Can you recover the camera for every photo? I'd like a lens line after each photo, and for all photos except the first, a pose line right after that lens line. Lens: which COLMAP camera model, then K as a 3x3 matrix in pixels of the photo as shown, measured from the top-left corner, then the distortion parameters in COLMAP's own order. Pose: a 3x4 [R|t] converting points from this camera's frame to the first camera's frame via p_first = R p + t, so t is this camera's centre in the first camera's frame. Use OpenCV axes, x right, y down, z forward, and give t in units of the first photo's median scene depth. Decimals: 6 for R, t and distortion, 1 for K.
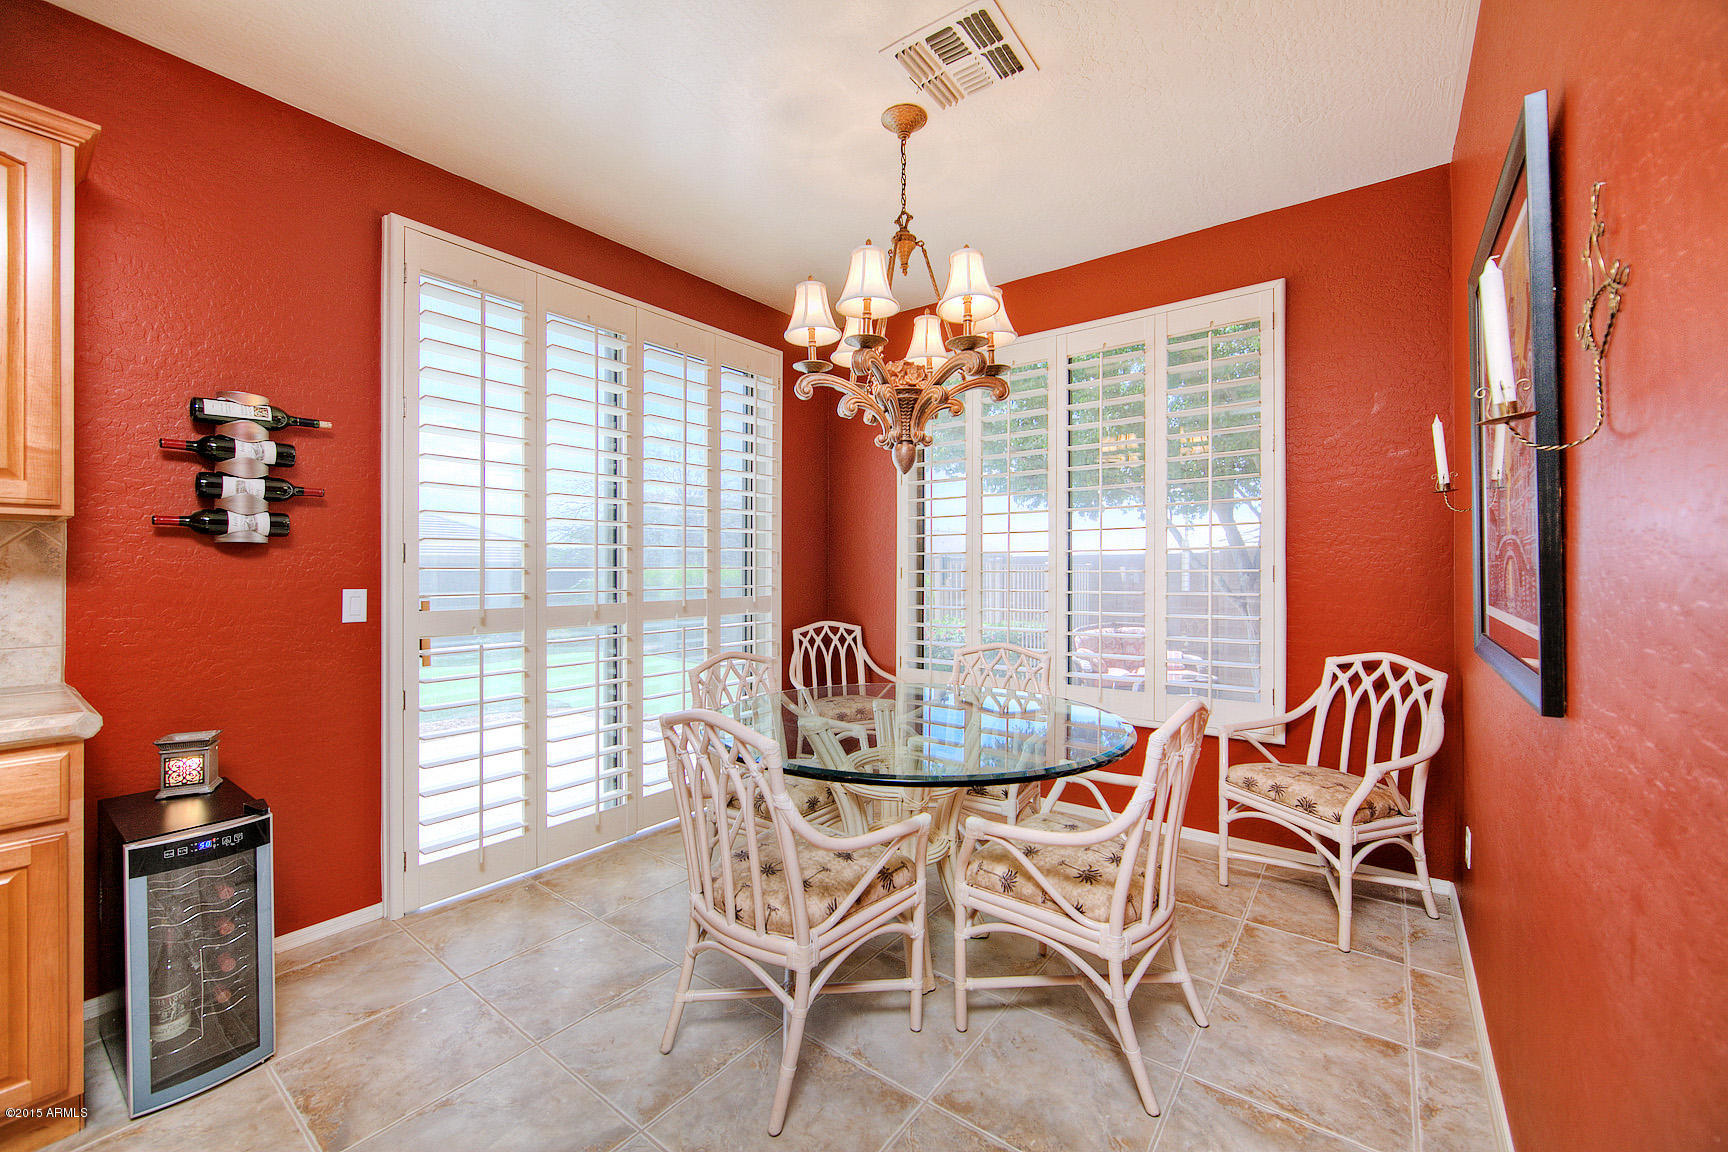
lens RADIAL K [[681.6, 0, 871.7], [0, 681.6, 573.3], [0, 0, 1]] dist [-0.011979, 0.002204]
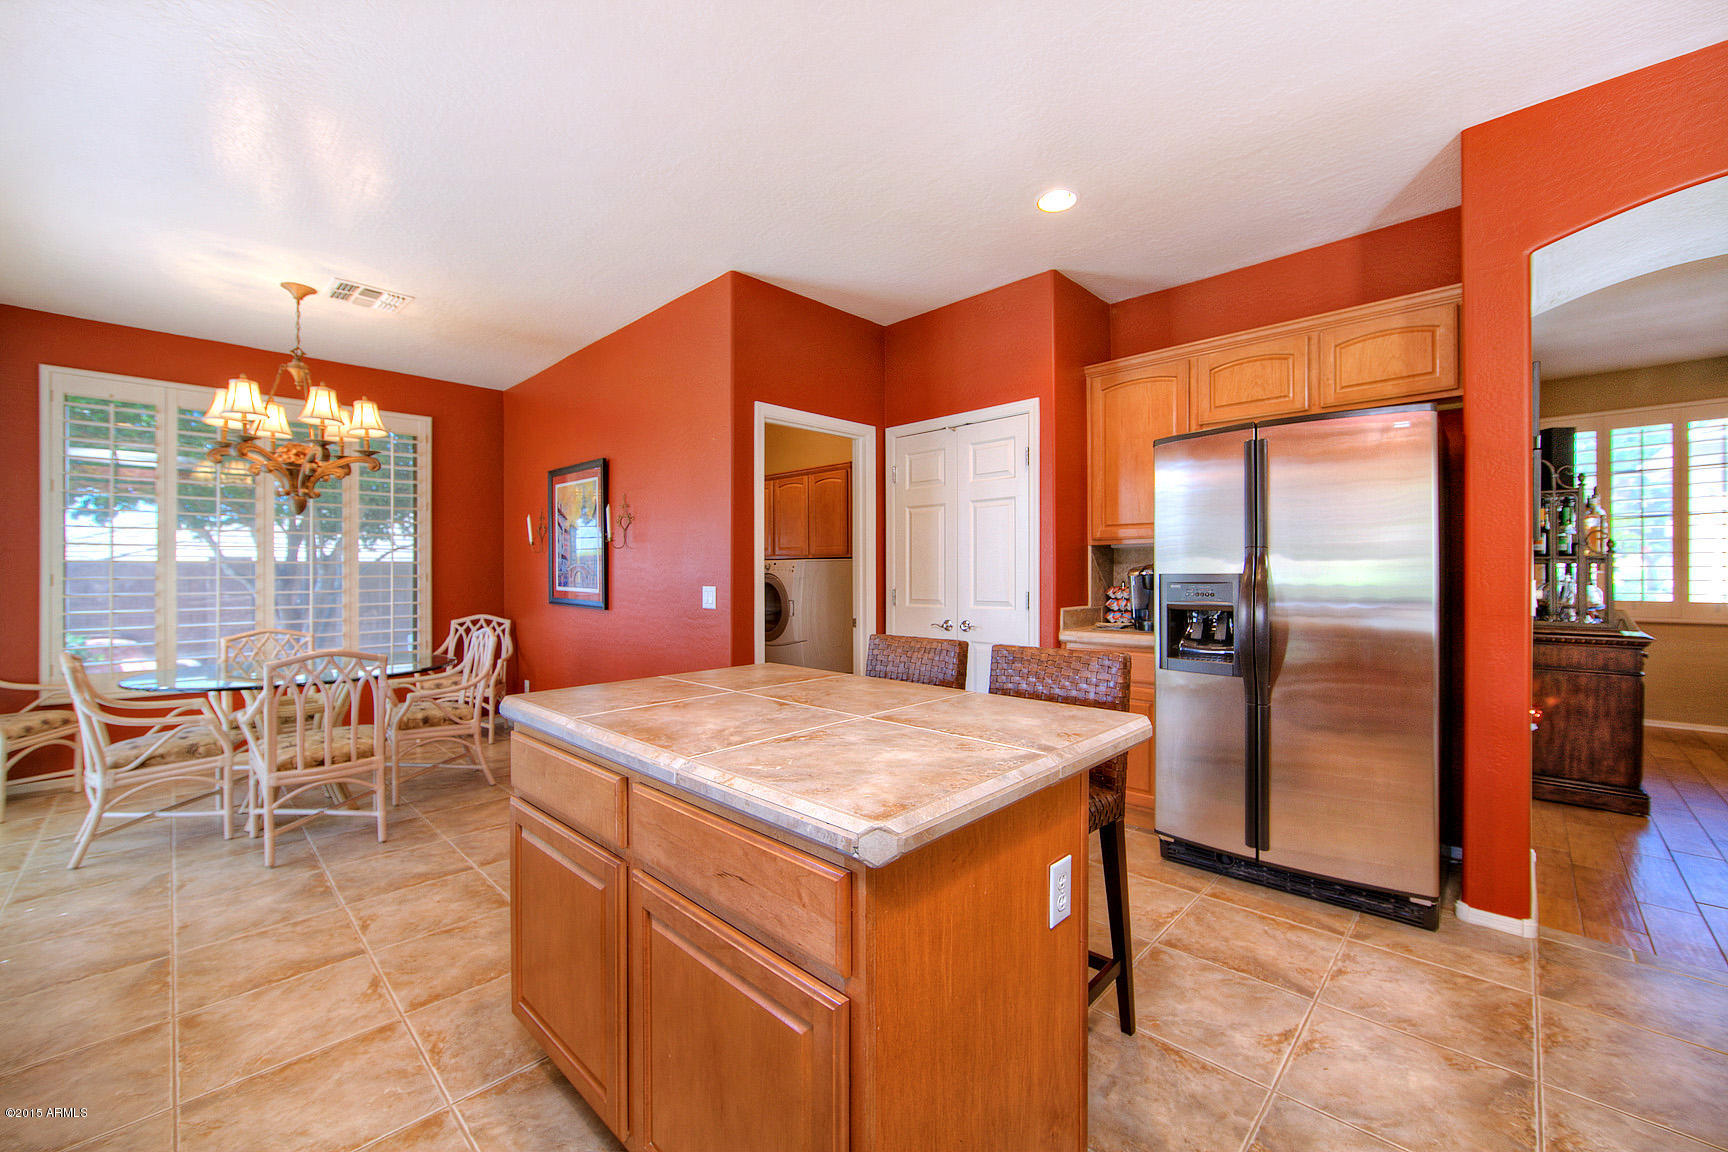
lens RADIAL K [[681.6, 0, 858.8], [0, 681.6, 567.7], [0, 0, 1]] dist [-0.011979, 0.002204]
pose [[0.136368, 0.006999, 0.990634, -0.919023], [0.007011, 0.999943, -0.008030, -0.000673], [-0.990633, 0.008040, 0.136311, -0.340624]]
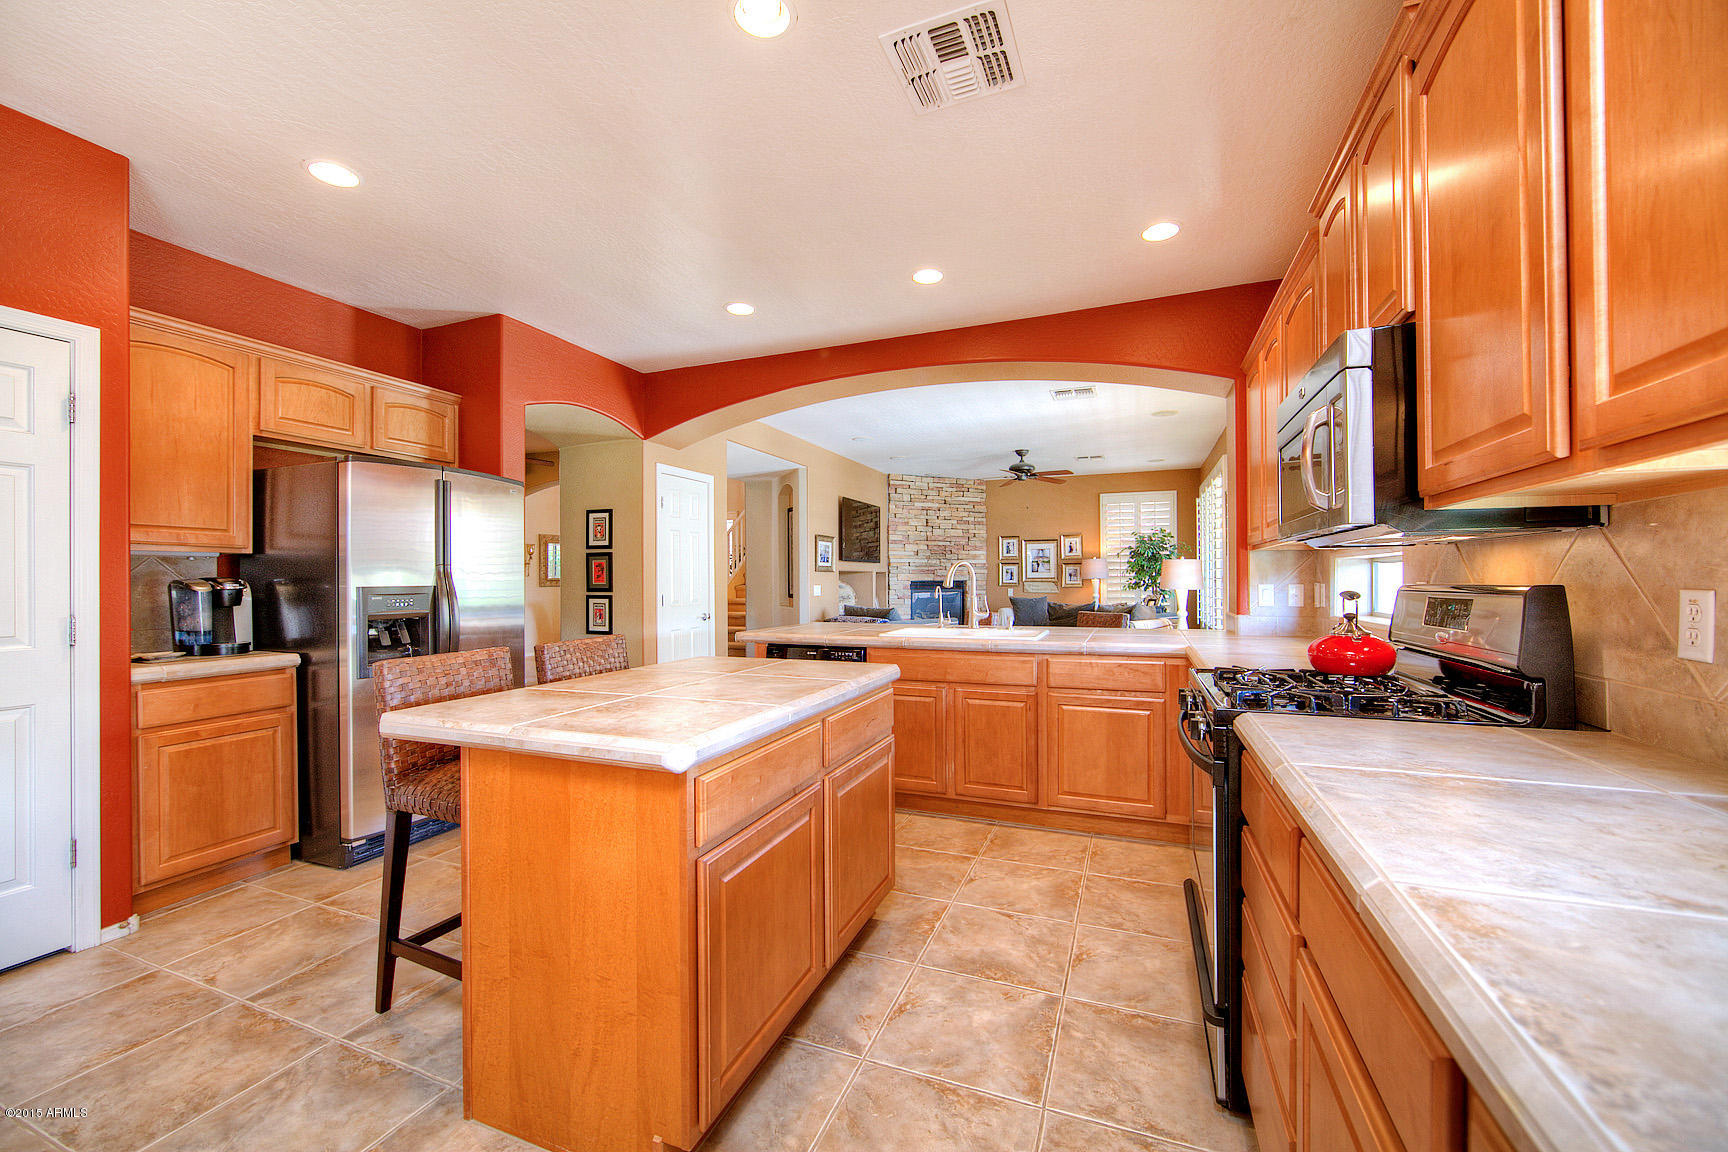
lens RADIAL K [[681.6, 0, 872.6], [0, 681.6, 575.9], [0, 0, 1]] dist [-0.011979, 0.002204]
pose [[-0.966800, 0.009904, -0.255342, -0.438048], [0.011207, 0.999931, -0.003649, -0.001402], [0.255288, -0.006390, -0.966844, 0.421939]]
